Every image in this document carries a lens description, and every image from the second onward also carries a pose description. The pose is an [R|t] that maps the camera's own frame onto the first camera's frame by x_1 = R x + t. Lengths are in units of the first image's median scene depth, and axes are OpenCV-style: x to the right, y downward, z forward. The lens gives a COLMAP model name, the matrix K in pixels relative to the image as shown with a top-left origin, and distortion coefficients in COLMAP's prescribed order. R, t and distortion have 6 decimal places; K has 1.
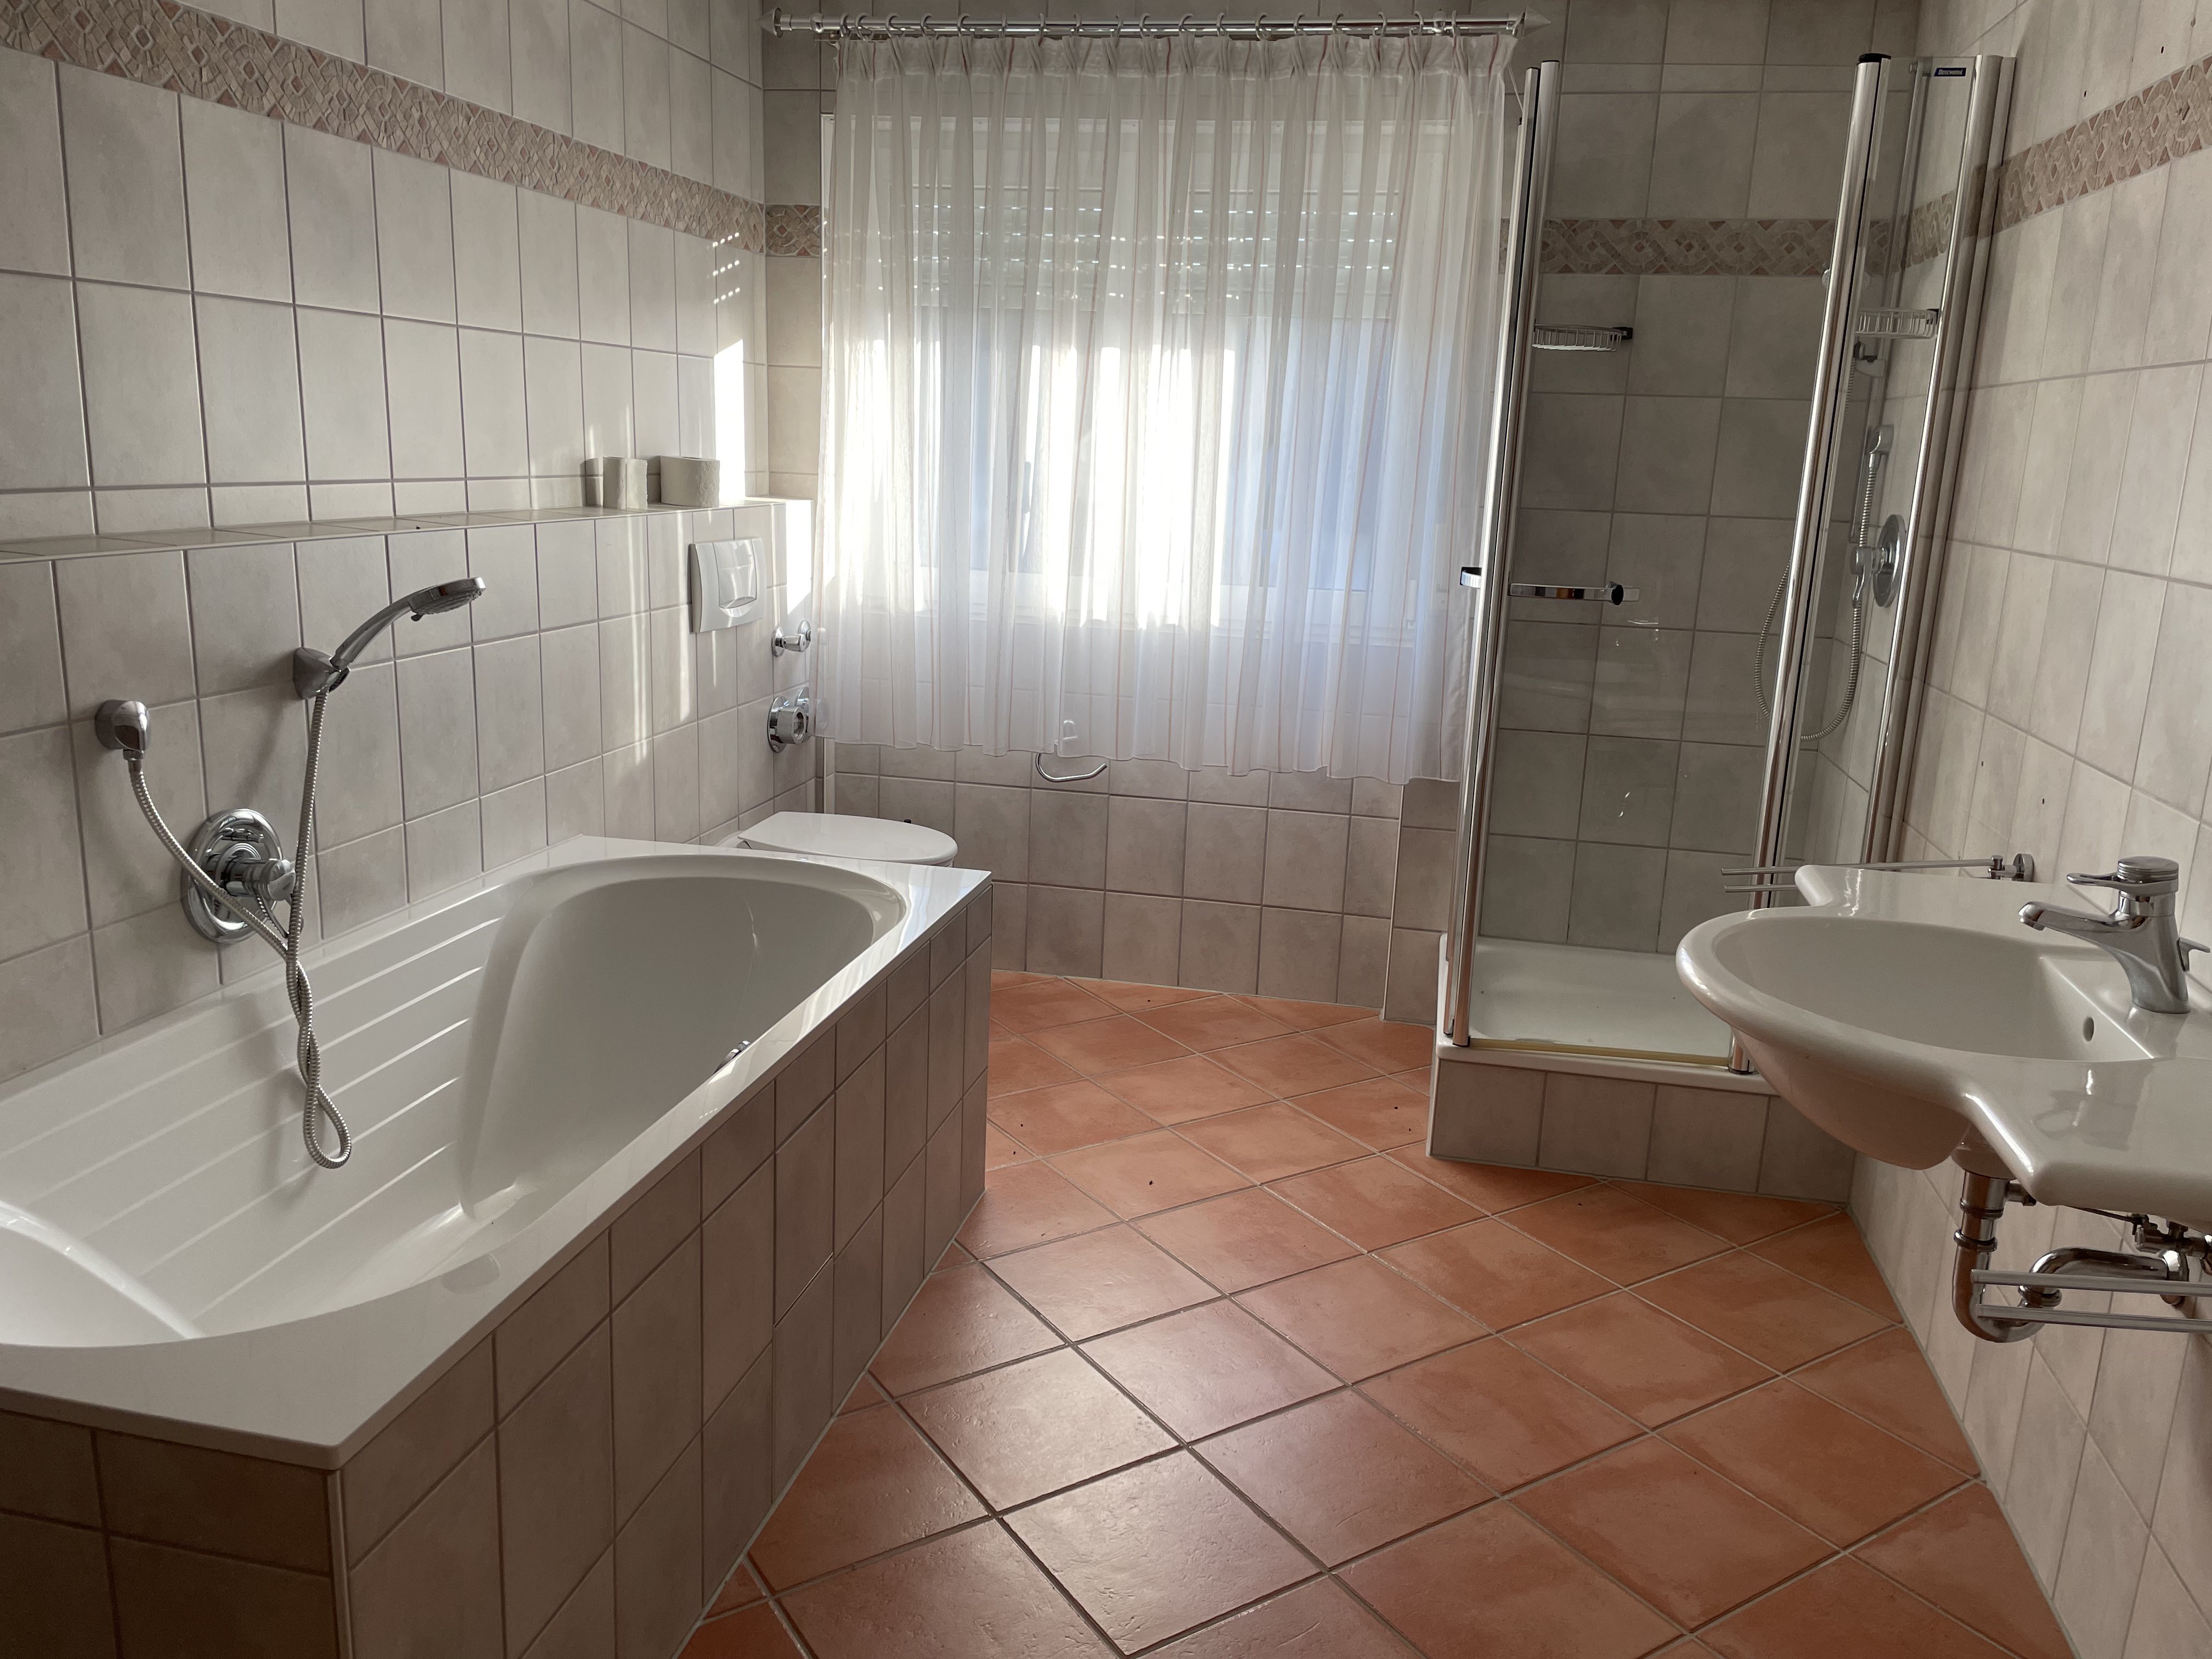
lens RADIAL K [[1657.0, 0, 1106.0], [0, 1657.0, 829.5], [0, 0, 1]] dist [0.142511, 0.000273]
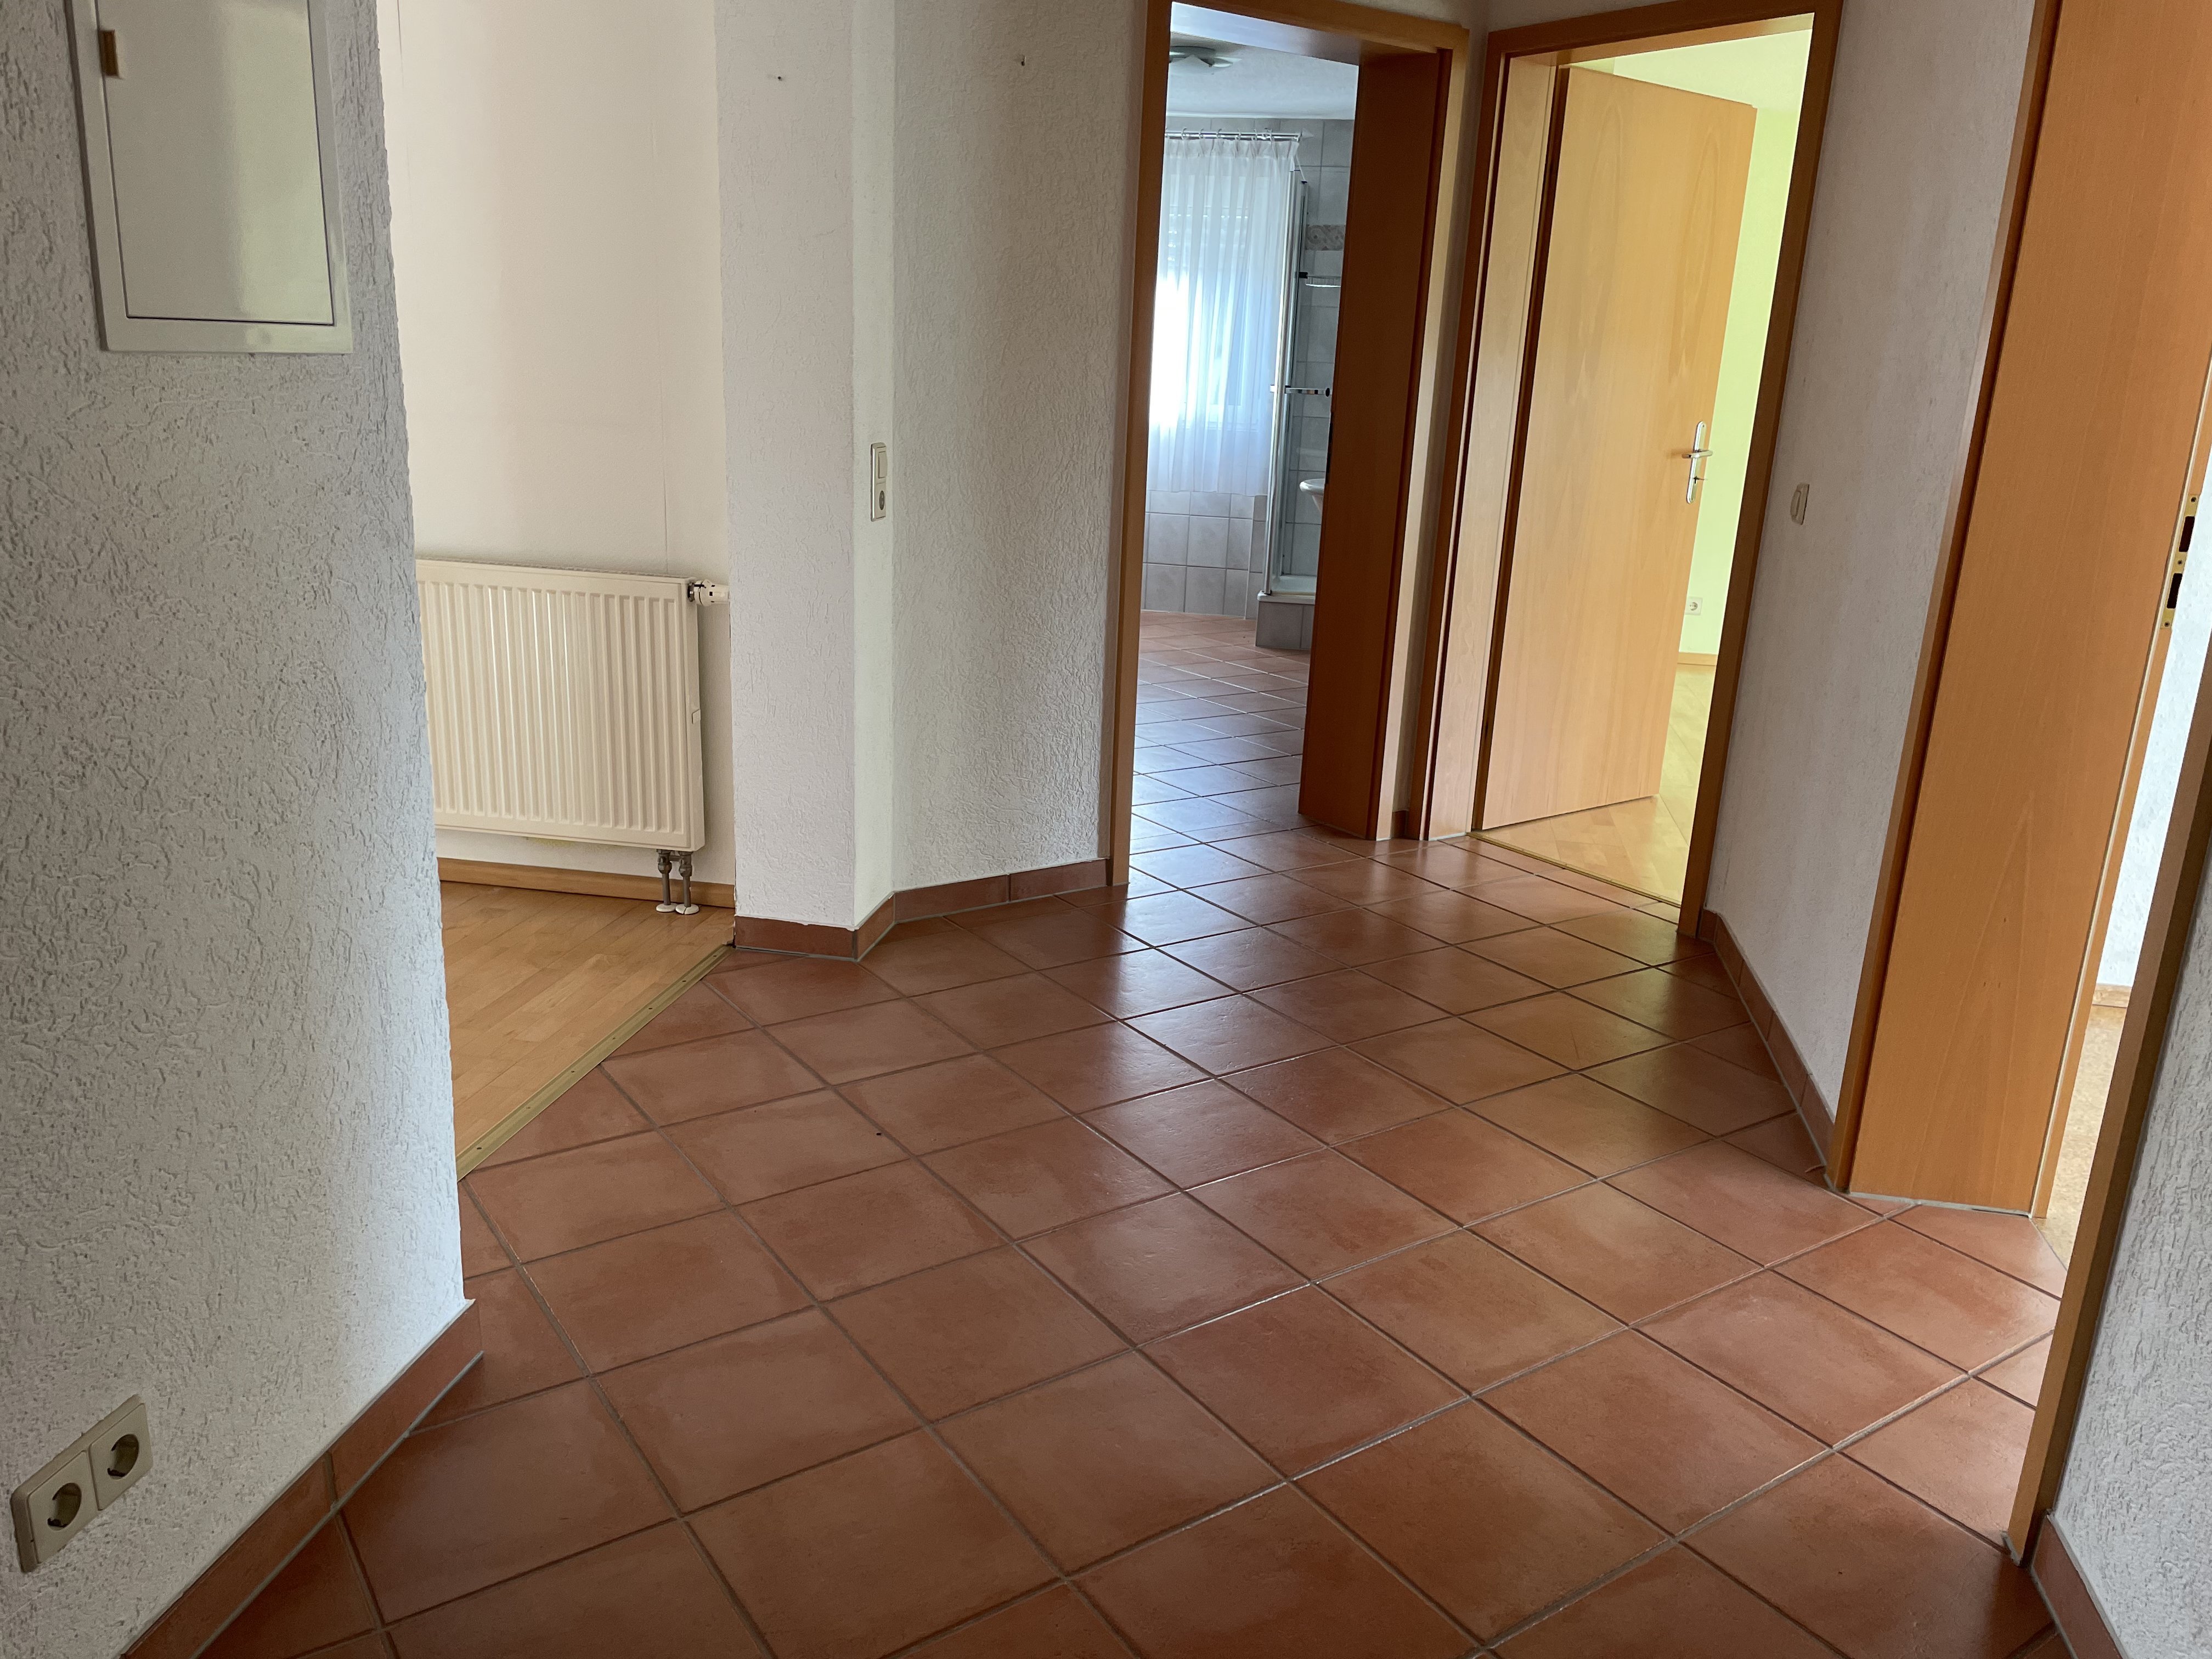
lens RADIAL K [[1657.0, 0, 1106.0], [0, 1657.0, 829.5], [0, 0, 1]] dist [0.142511, 0.000273]
pose [[0.998945, -0.011562, 0.044441, -0.113209], [0.007310, 0.995482, 0.094673, 0.203965], [-0.045335, -0.094248, 0.994516, -1.215168]]
